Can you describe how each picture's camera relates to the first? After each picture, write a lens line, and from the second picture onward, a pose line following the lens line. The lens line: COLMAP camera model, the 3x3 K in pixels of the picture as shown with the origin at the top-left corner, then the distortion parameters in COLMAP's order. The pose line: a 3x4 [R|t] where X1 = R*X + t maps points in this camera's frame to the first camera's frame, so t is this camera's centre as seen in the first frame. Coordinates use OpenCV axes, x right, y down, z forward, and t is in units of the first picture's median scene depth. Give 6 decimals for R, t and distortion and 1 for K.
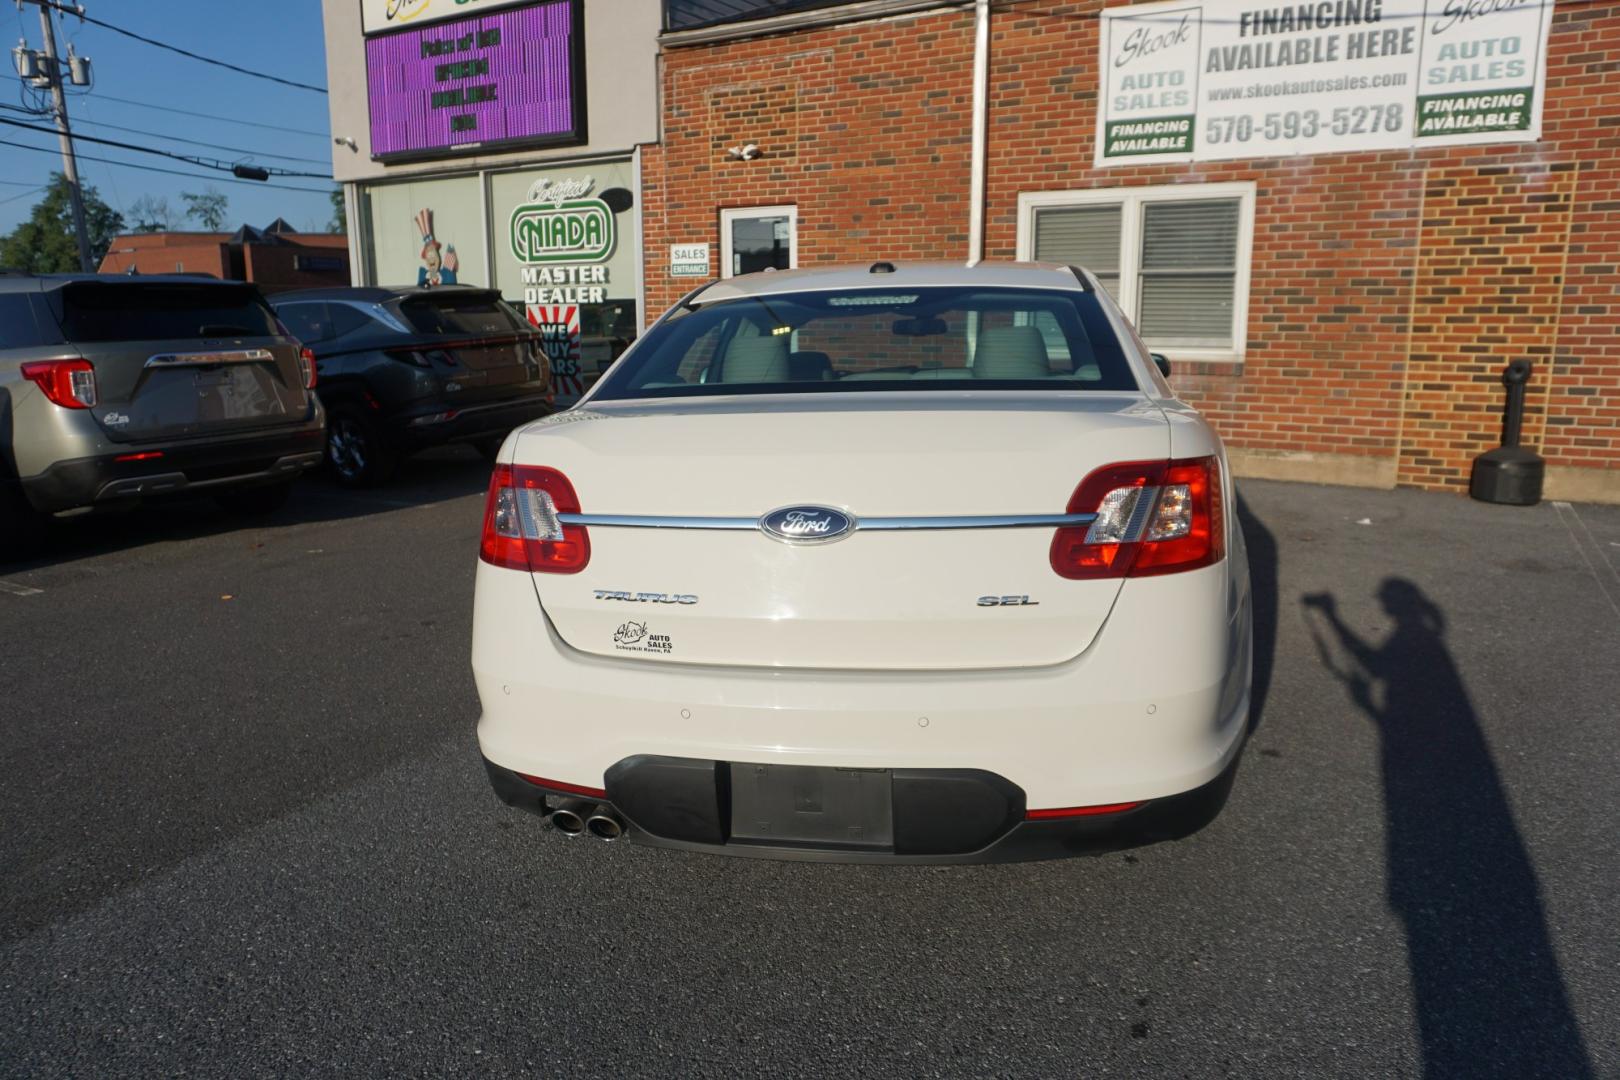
lens RADIAL K [[1088.0, 0, 803.4], [0, 1088.0, 529.1], [0, 0, 1]] dist [-0.049263, 0.035631]
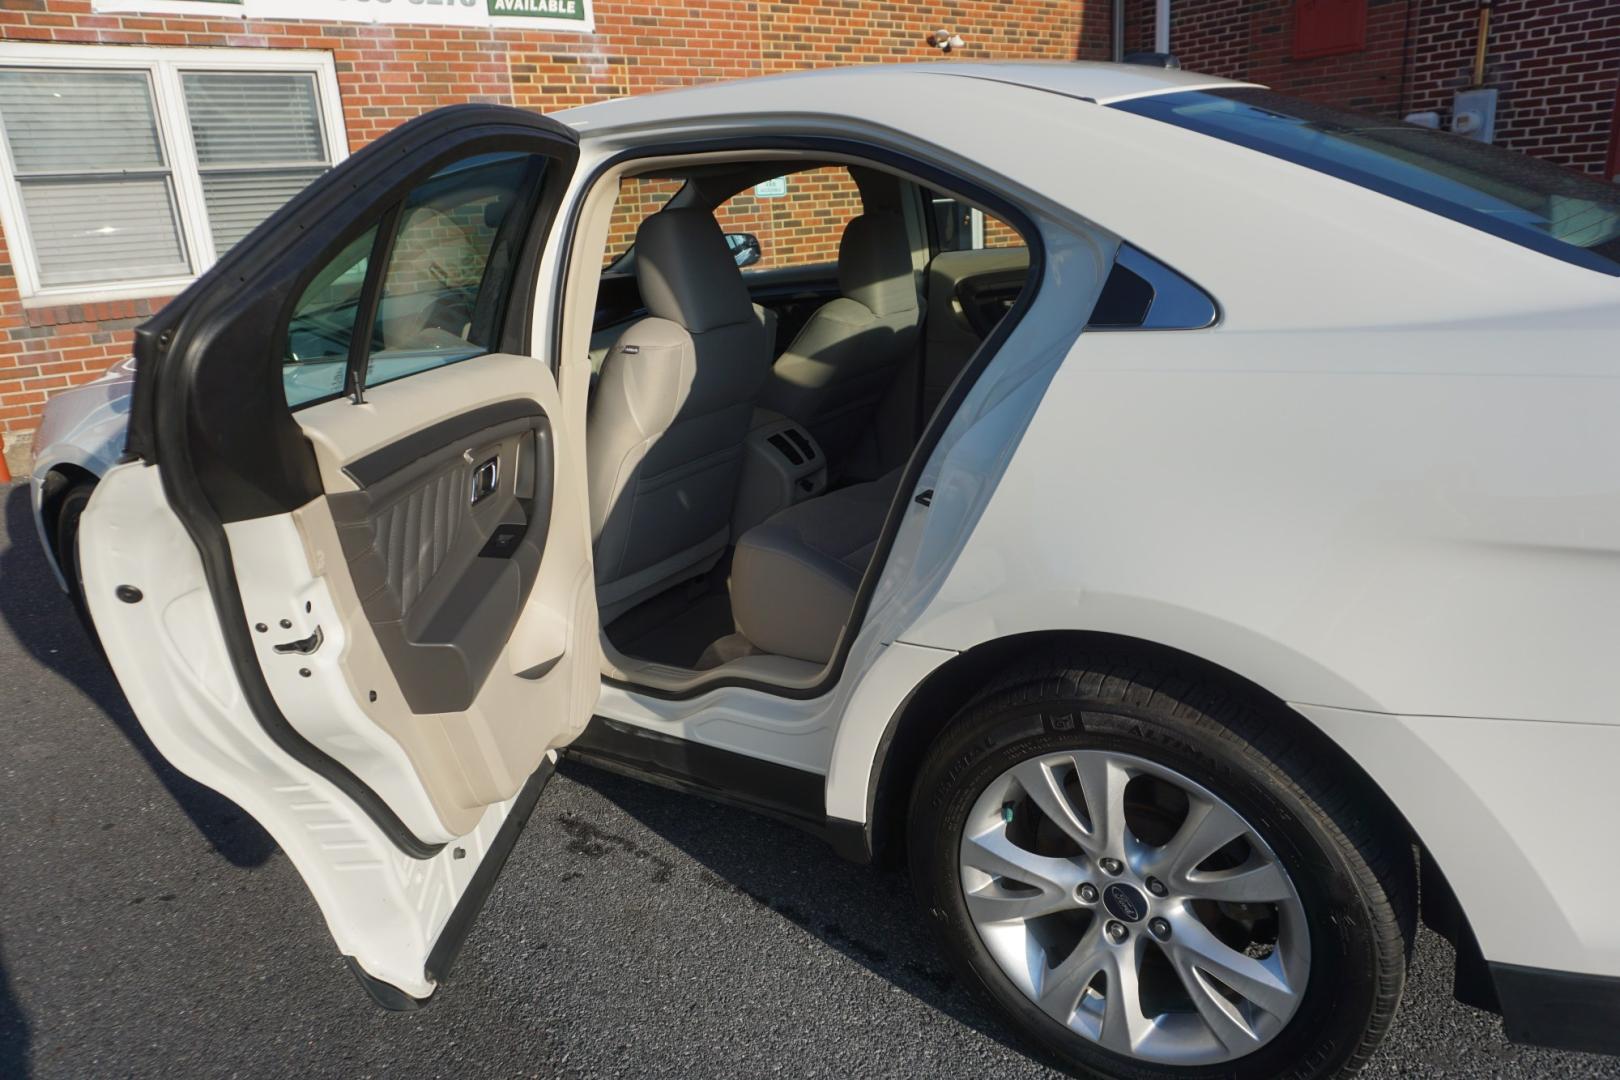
lens RADIAL K [[1088.0, 0, 803.6], [0, 1088.0, 536.1], [0, 0, 1]] dist [-0.049263, 0.035631]
pose [[0.398529, -0.287892, 0.870800, -0.224612], [0.231748, 0.950257, 0.208099, -0.056680], [-0.887393, 0.118873, 0.445424, 0.334661]]
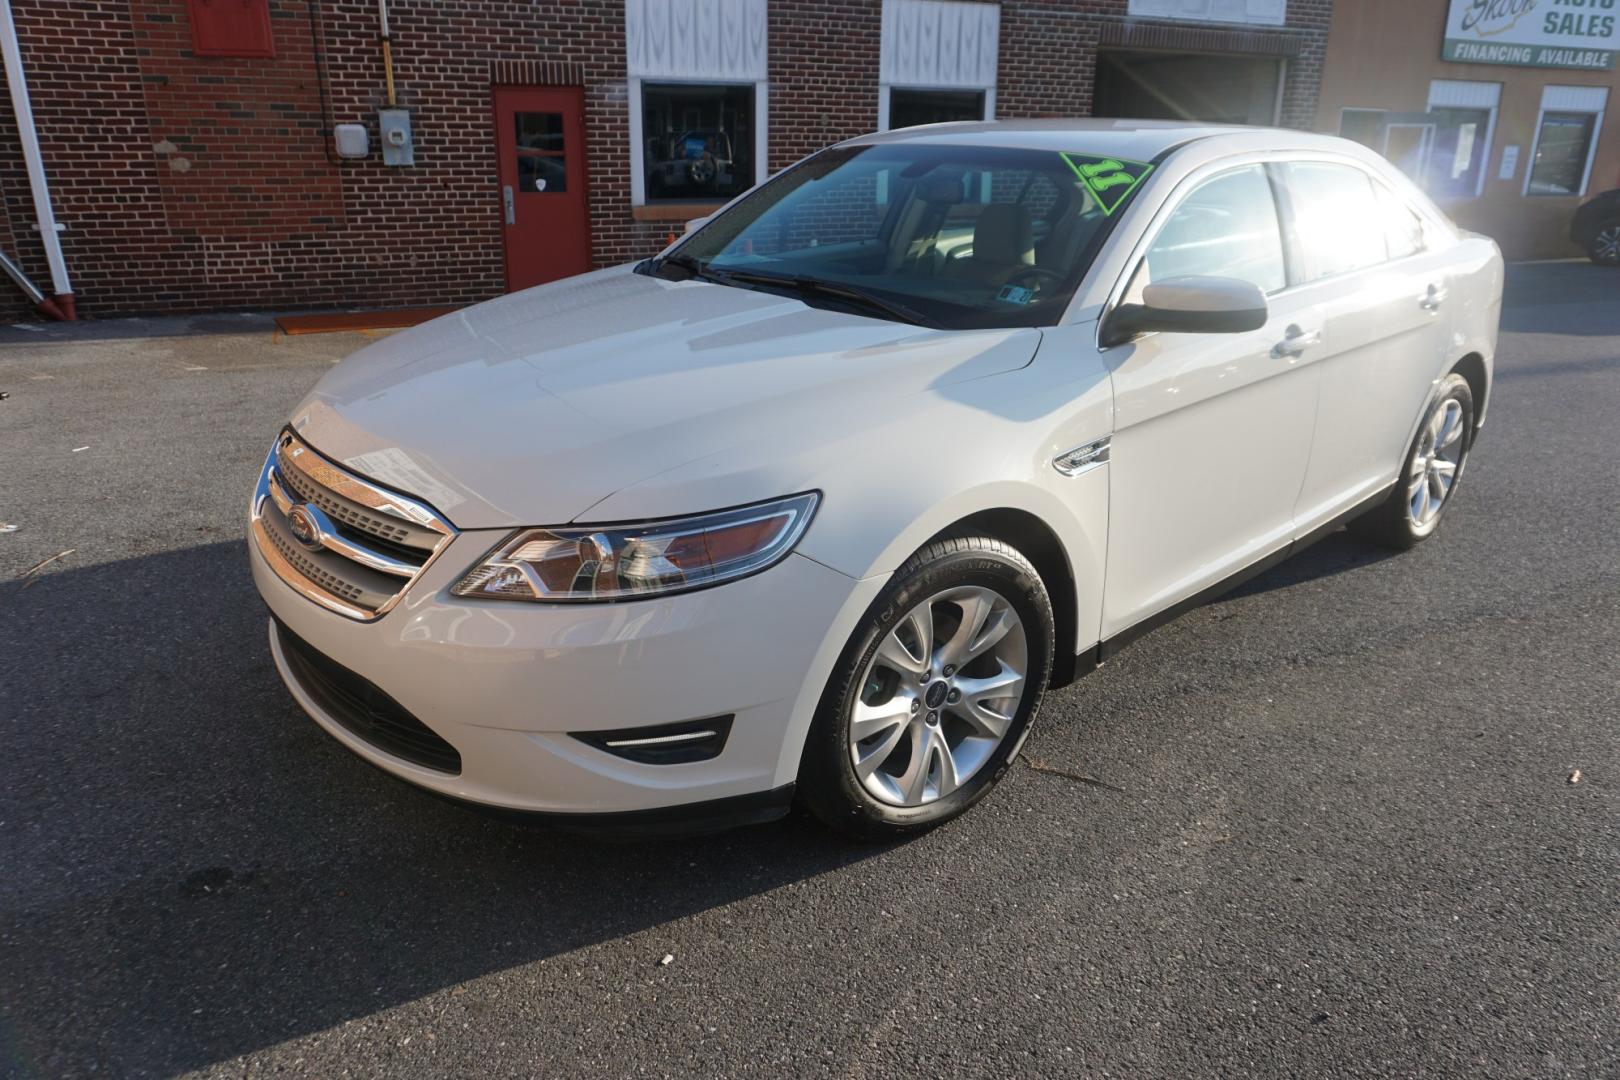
lens RADIAL K [[1088.0, 0, 778.7], [0, 1088.0, 511.8], [0, 0, 1]] dist [-0.049263, 0.035631]
pose [[-0.785149, -0.189208, 0.589696, -0.106118], [0.115952, 0.890437, 0.440087, -0.168164], [-0.608355, 0.413910, -0.677187, 0.858362]]
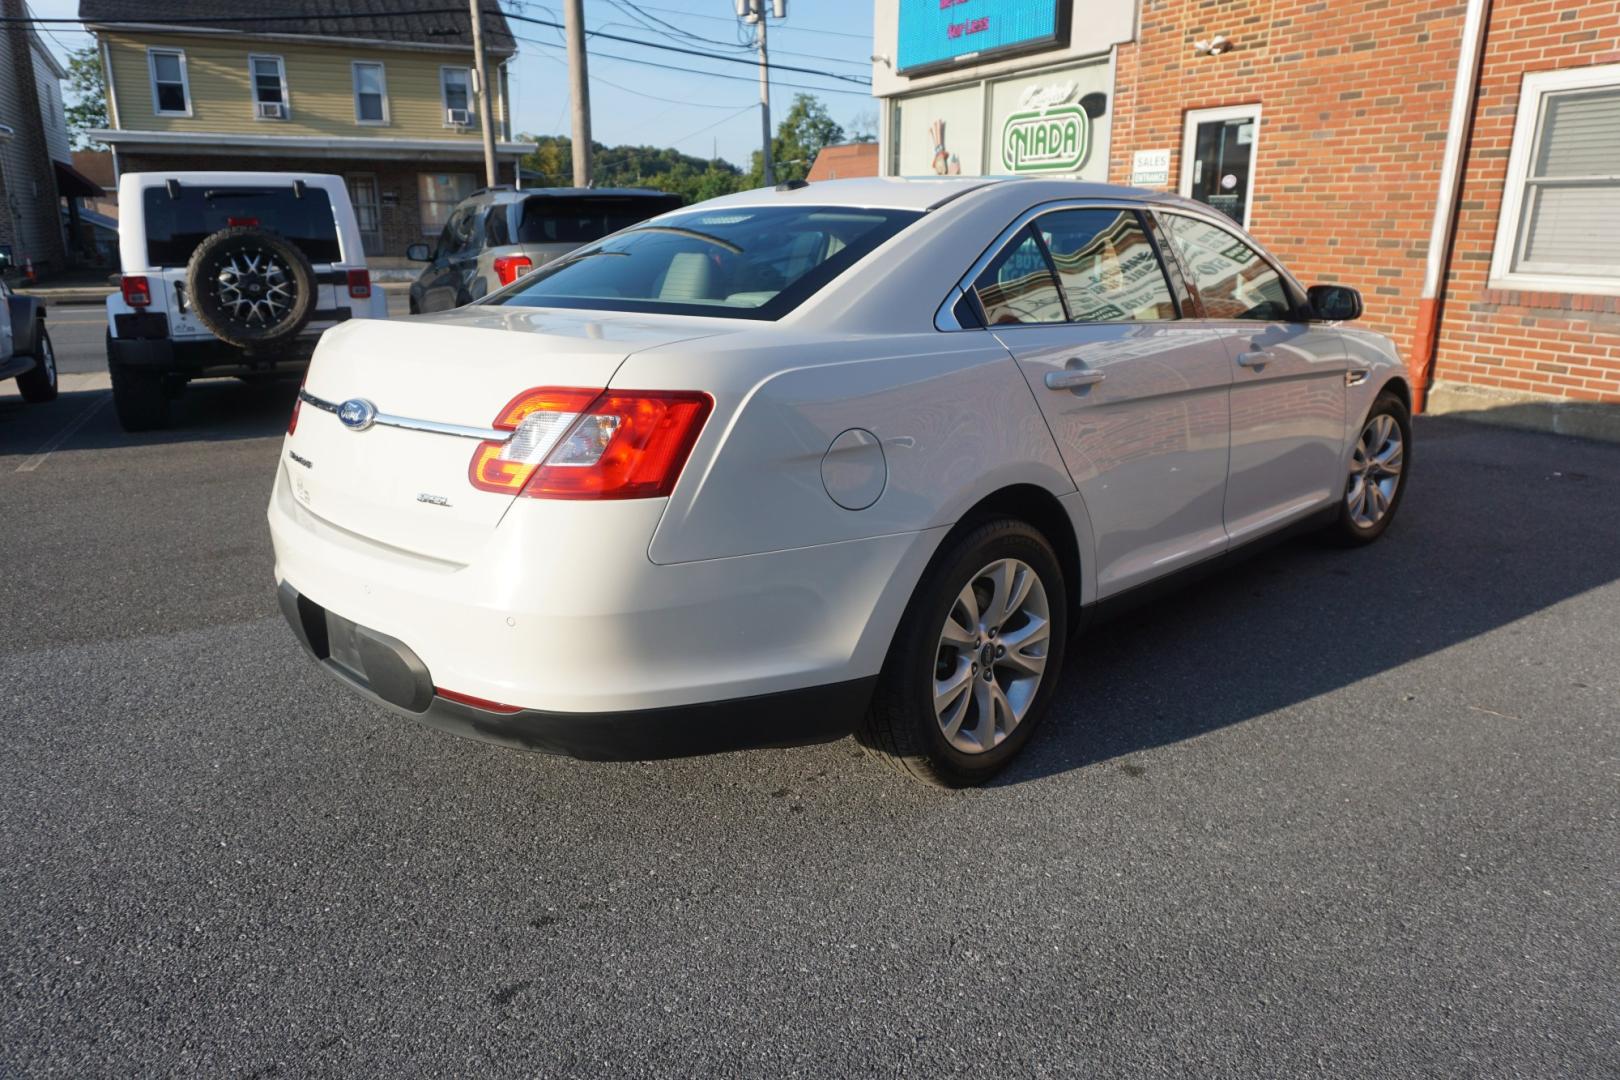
lens RADIAL K [[1088.0, 0, 803.4], [0, 1088.0, 529.2], [0, 0, 1]] dist [-0.049263, 0.035631]
pose [[0.825011, 0.160157, -0.541947, 0.243512], [-0.115112, 0.986521, 0.116302, -0.017219], [0.553269, -0.033566, 0.832326, 0.058829]]
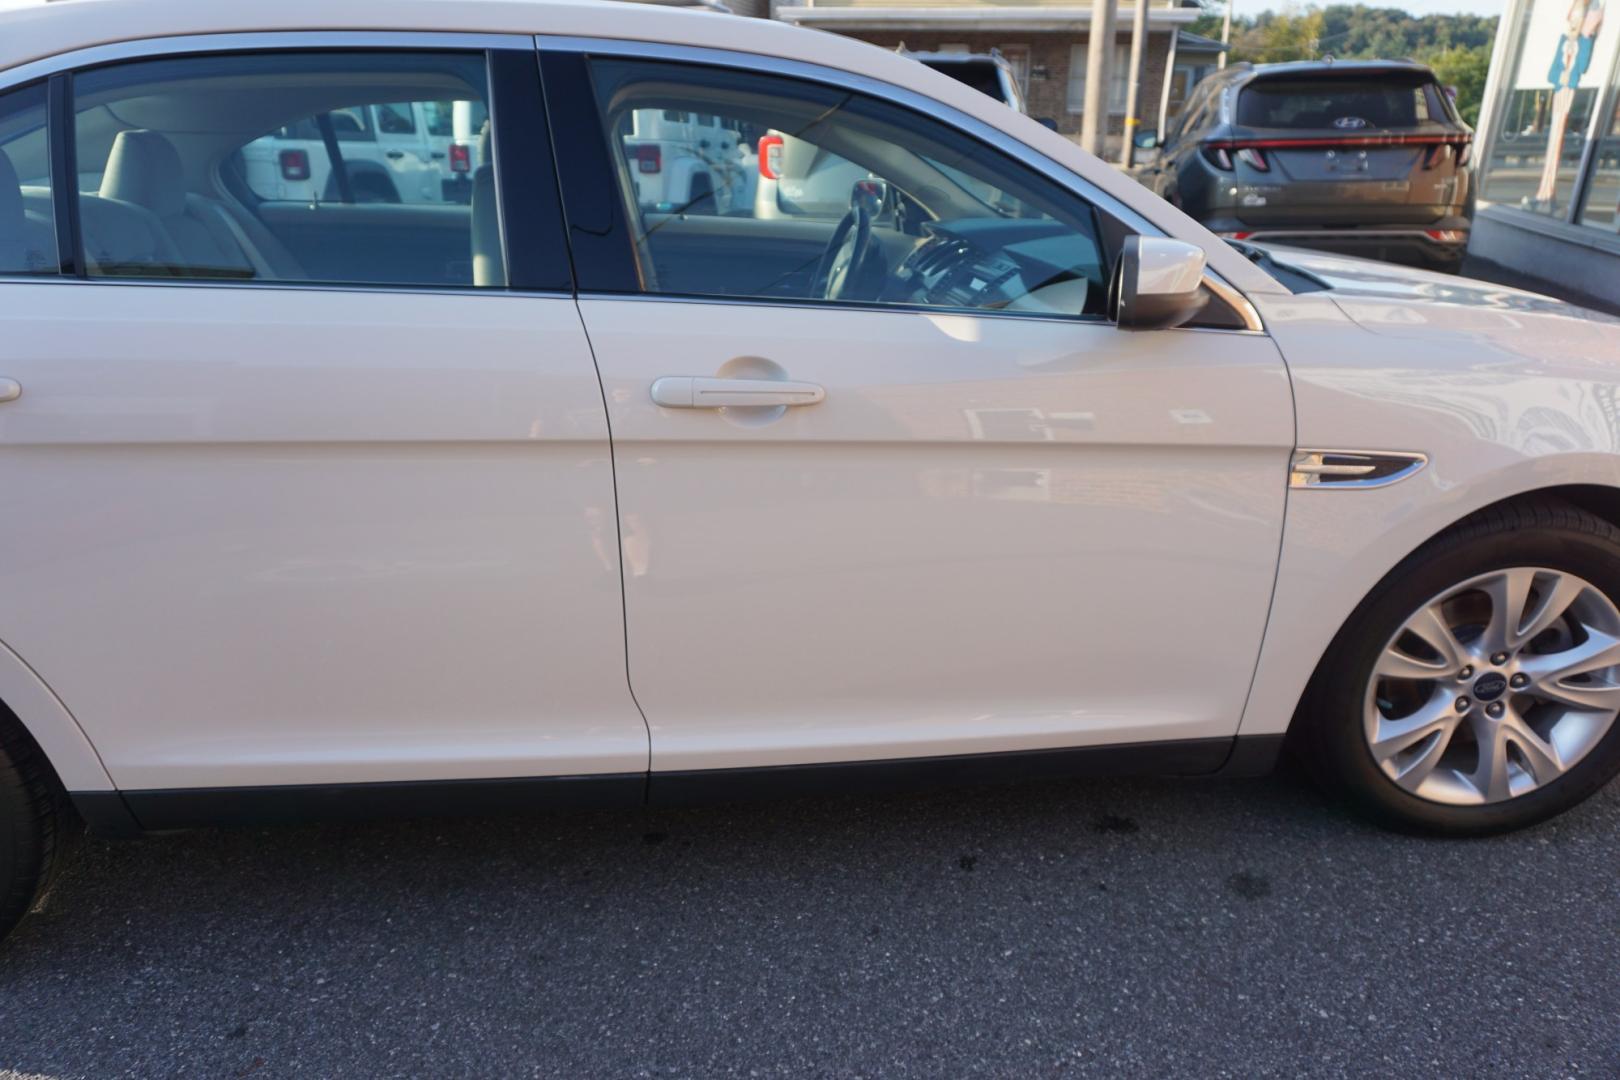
lens RADIAL K [[1088.0, 0, 806.7], [0, 1088.0, 528.2], [0, 0, 1]] dist [-0.049263, 0.035631]
pose [[0.316979, 0.357536, -0.878461, 0.322776], [-0.191452, 0.931277, 0.309950, -0.088447], [0.928908, 0.069936, 0.363646, 0.431643]]
